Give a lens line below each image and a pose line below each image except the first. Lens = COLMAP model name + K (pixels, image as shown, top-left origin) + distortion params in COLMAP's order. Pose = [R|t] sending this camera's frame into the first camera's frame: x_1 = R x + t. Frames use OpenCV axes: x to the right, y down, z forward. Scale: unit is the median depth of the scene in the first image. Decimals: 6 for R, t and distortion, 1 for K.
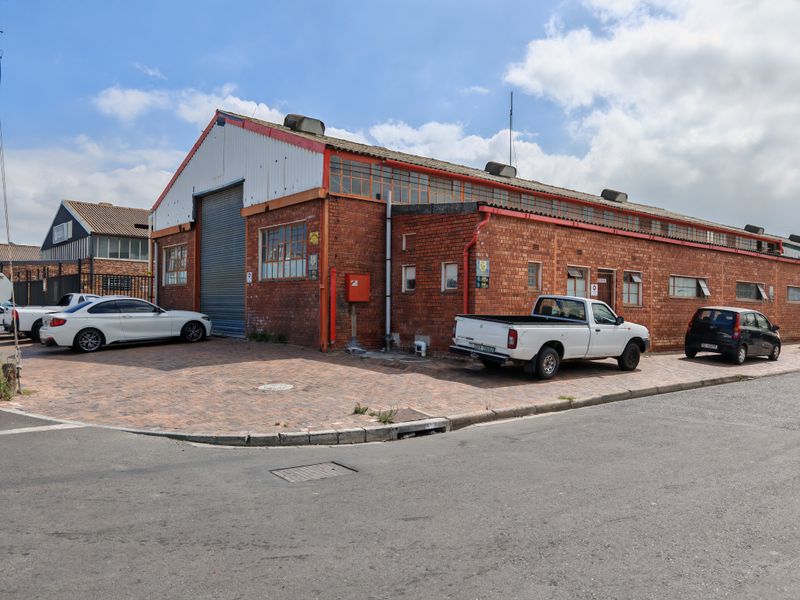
lens RADIAL K [[615.8, 0, 400.0], [0, 615.8, 300.0], [0, 0, 1]] dist [0.037854, 0.000231]
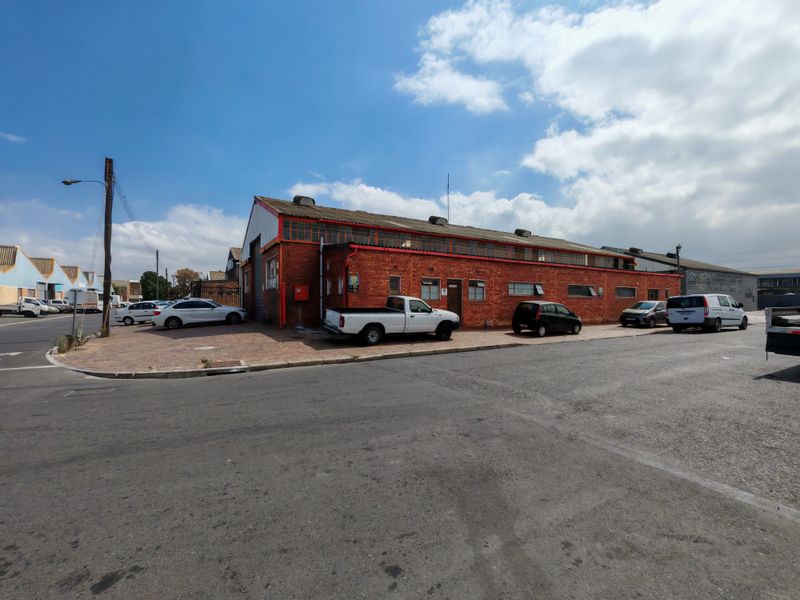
lens RADIAL K [[361.8, 0, 399.4], [0, 361.8, 298.1], [0, 0, 1]] dist [-0.002786, 0.000133]
pose [[0.987009, -0.013273, -0.160114, 0.364382], [0.012879, 0.999911, -0.003497, 0.002380], [0.160146, 0.001389, 0.987092, 0.020565]]
